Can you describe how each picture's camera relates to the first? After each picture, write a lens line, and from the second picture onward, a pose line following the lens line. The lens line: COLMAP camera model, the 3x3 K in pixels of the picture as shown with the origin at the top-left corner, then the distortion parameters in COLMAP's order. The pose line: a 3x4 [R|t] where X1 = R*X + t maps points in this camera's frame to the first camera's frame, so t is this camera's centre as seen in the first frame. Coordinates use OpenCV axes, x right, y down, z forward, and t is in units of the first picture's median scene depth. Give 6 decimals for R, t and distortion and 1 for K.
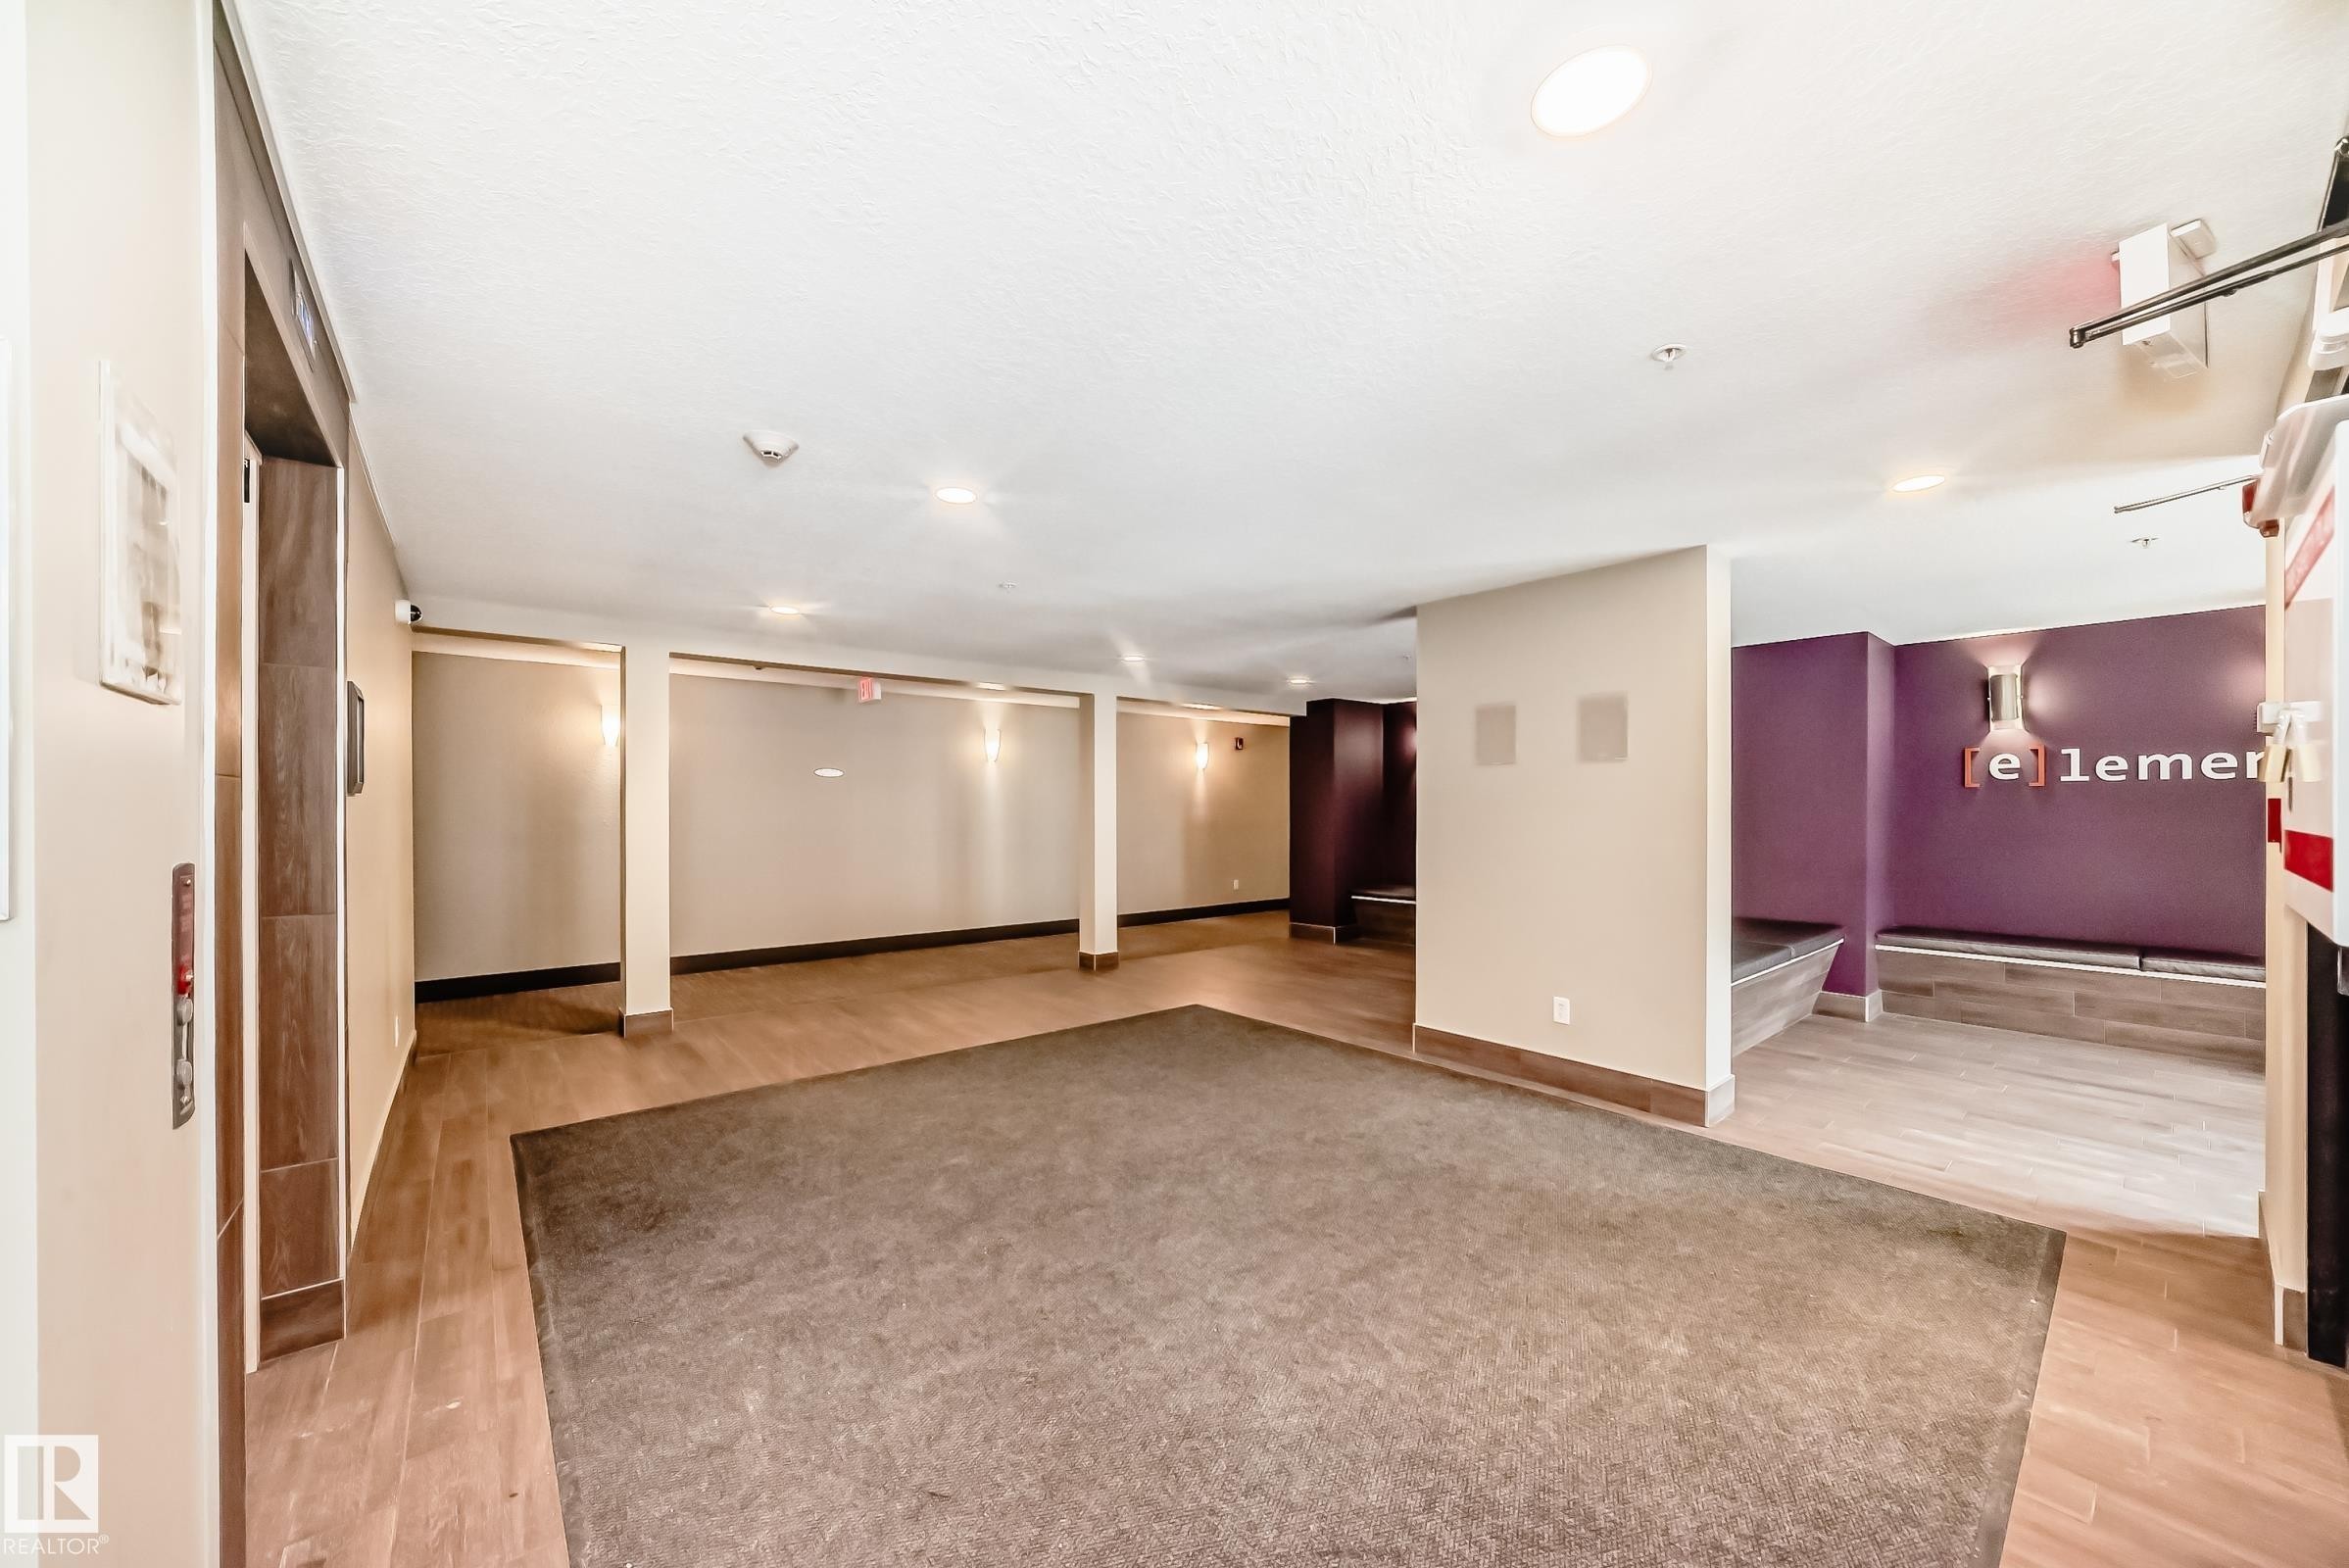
lens RADIAL K [[858.7, 0, 1182.6], [0, 858.7, 812.3], [0, 0, 1]] dist [-0.026355, 0.010499]
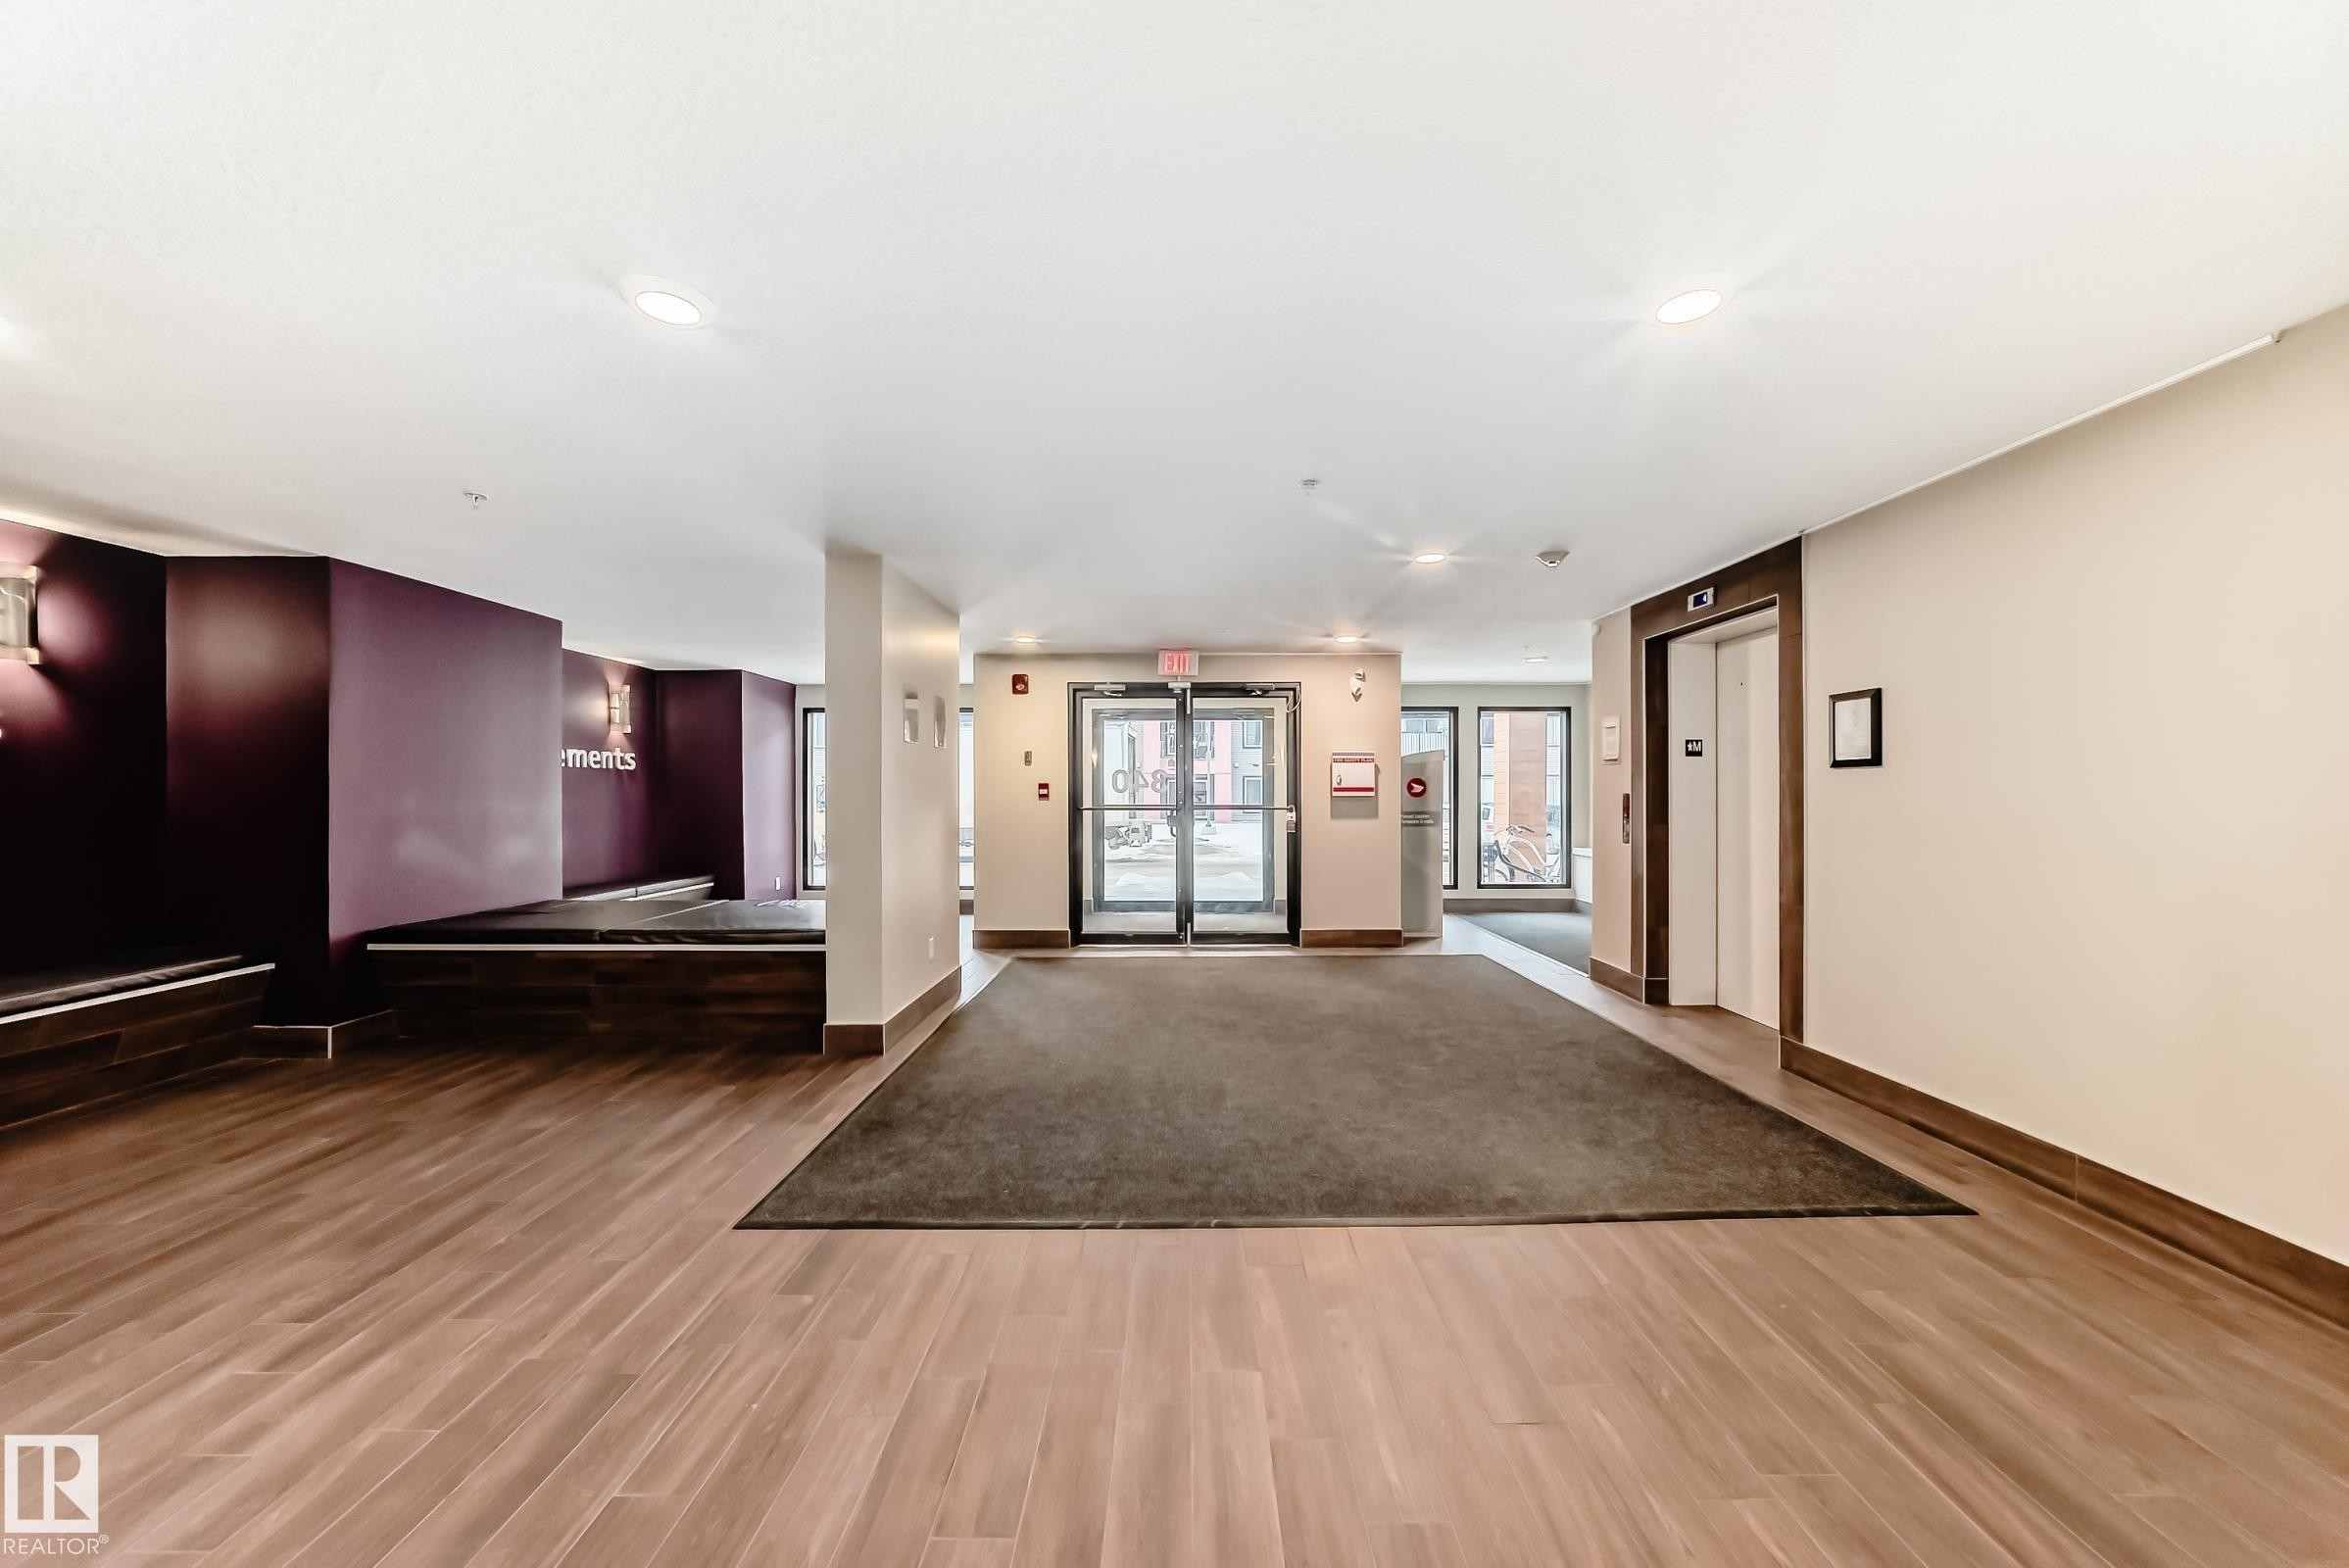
lens RADIAL K [[858.7, 0, 1182.6], [0, 858.7, 812.3], [0, 0, 1]] dist [-0.026355, 0.010499]
pose [[-0.758798, -0.013690, 0.651182, -0.528491], [0.002692, 0.999705, 0.024154, 0.004880], [-0.651320, 0.020081, -0.758537, 1.428404]]
